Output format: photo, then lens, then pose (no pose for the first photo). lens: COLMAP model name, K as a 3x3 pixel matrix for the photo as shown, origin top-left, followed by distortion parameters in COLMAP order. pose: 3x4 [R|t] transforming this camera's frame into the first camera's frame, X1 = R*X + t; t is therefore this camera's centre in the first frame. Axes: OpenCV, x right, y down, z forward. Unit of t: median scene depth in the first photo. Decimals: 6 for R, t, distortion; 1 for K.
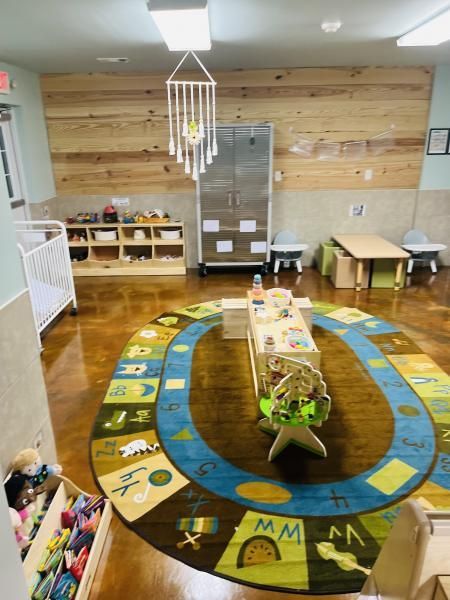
lens RADIAL K [[453.6, 0, 223.2], [0, 453.6, 300.7], [0, 0, 1]] dist [0.016611, -0.013408]
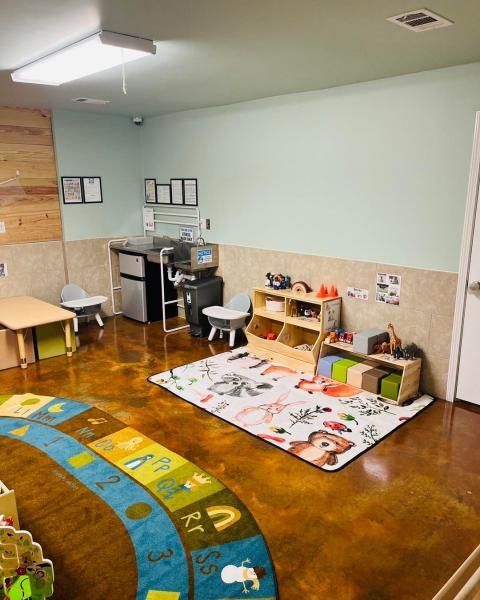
lens RADIAL K [[488.8, 0, 240.1], [0, 488.8, 302.1], [0, 0, 1]] dist [0.058290, -0.049261]
pose [[0.721763, -0.160271, 0.673328, 0.001353], [0.233489, 0.972176, -0.018879, -0.038096], [-0.651568, 0.170841, 0.739103, 0.098865]]
